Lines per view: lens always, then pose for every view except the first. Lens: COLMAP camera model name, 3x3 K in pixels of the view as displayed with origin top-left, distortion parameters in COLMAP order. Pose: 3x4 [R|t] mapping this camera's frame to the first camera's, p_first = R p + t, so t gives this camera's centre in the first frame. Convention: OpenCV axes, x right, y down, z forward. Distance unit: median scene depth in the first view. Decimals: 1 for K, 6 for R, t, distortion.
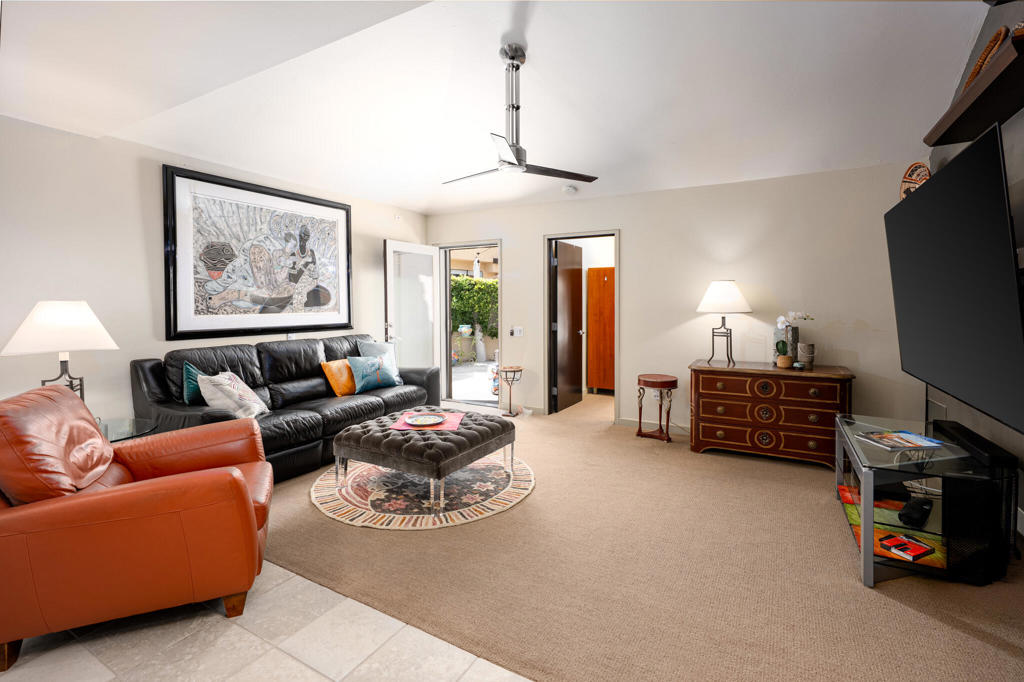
lens RADIAL K [[461.9, 0, 512.0], [0, 461.9, 341.0], [0, 0, 1]] dist [-0.000858, -0.000106]
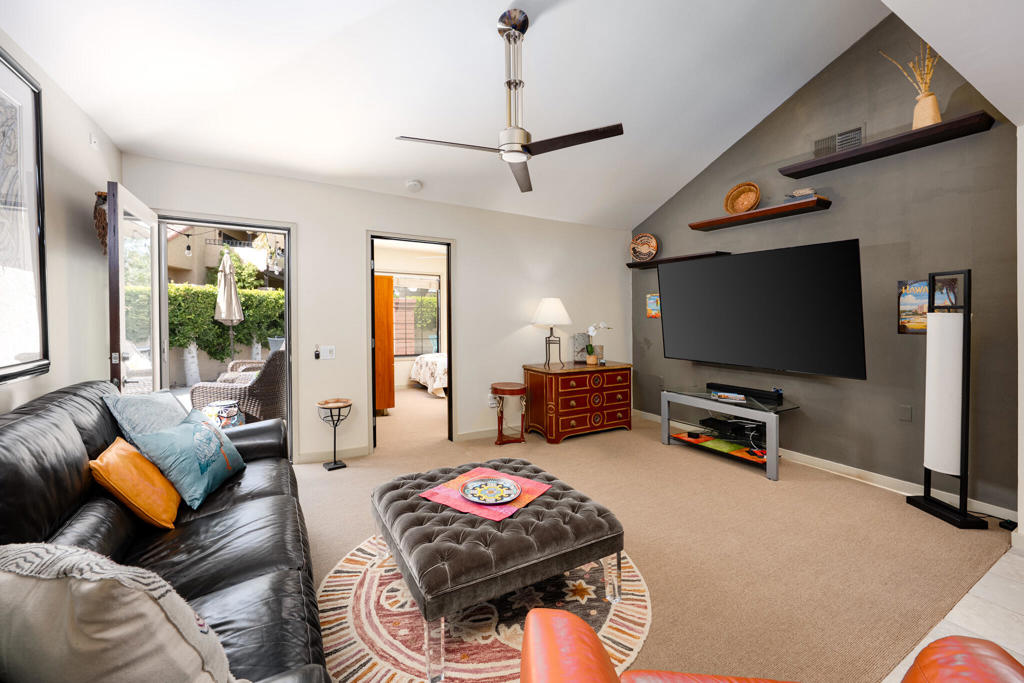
lens RADIAL K [[426.0, 0, 514.4], [0, 426.0, 330.2], [0, 0, 1]] dist [0.000063, -0.000034]
pose [[0.499728, -0.022201, 0.865898, -0.629030], [0.061826, 0.998036, -0.010092, -0.044997], [-0.863973, 0.058578, 0.500119, 0.584567]]
